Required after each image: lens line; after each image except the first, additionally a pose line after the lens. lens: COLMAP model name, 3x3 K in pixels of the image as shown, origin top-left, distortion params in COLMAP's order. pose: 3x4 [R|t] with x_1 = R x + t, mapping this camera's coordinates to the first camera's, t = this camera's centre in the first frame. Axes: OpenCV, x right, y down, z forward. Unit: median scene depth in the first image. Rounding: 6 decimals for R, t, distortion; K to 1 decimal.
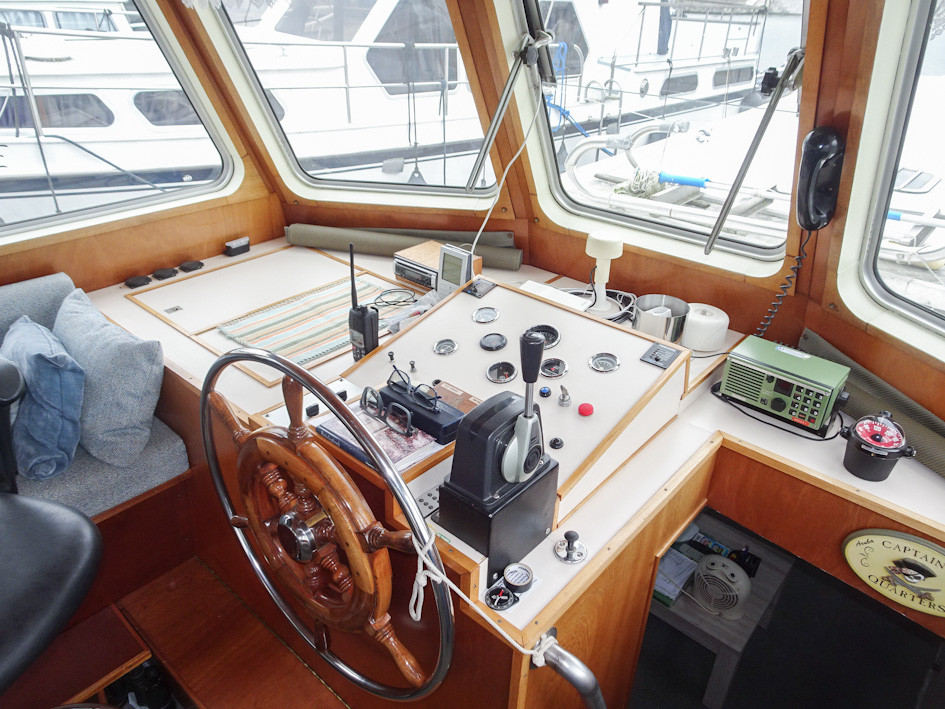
lens RADIAL K [[670.9, 0, 472.5], [0, 670.9, 354.5], [0, 0, 1]] dist [0.005312, -0.001825]
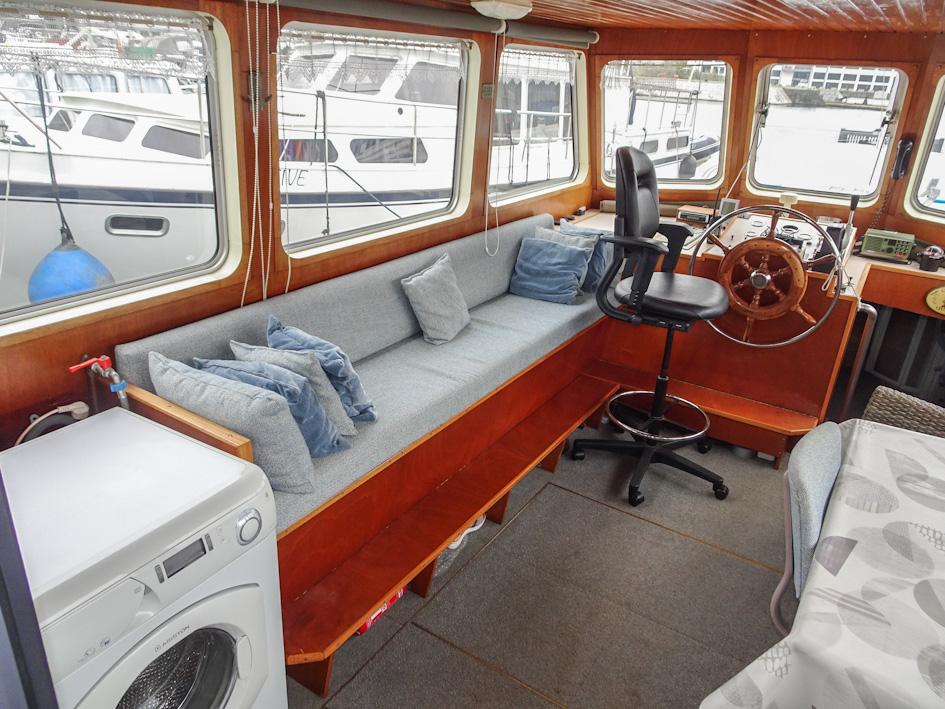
lens RADIAL K [[684.5, 0, 472.5], [0, 684.5, 354.5], [0, 0, 1]] dist [0.002892, 0.000046]
pose [[0.986968, -0.035714, 0.156903, -1.052866], [0.051319, 0.994004, -0.096557, 0.445234], [-0.152514, 0.103350, 0.982883, -0.860598]]
